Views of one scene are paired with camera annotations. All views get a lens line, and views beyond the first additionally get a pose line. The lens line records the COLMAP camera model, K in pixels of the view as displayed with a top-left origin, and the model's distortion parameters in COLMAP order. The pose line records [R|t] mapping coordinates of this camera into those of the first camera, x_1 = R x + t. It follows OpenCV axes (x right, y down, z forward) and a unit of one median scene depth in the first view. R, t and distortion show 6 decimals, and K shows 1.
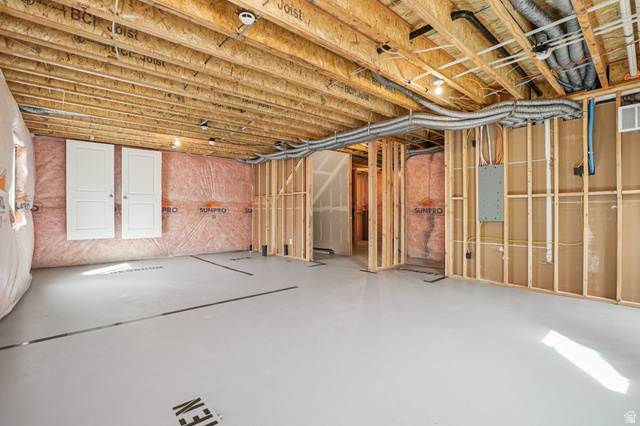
lens RADIAL K [[300.5, 0, 319.4], [0, 300.5, 211.3], [0, 0, 1]] dist [-0.032321, 0.005302]
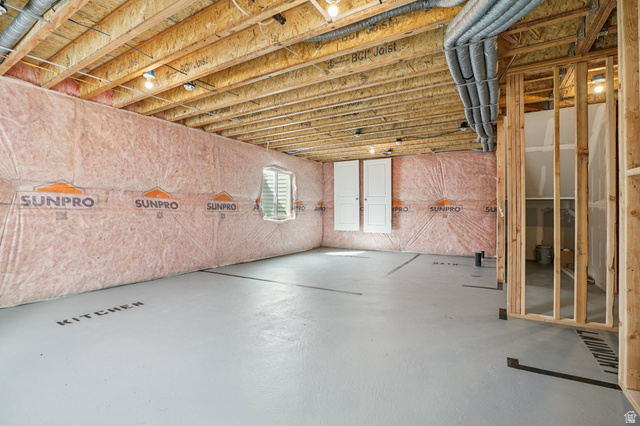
lens RADIAL K [[300.5, 0, 316.0], [0, 300.5, 213.6], [0, 0, 1]] dist [-0.032321, 0.005302]
pose [[0.305880, 0.008488, -0.952032, 0.501247], [0.003559, 0.999943, 0.010059, -0.001025], [0.952063, -0.006465, 0.305832, 0.400101]]
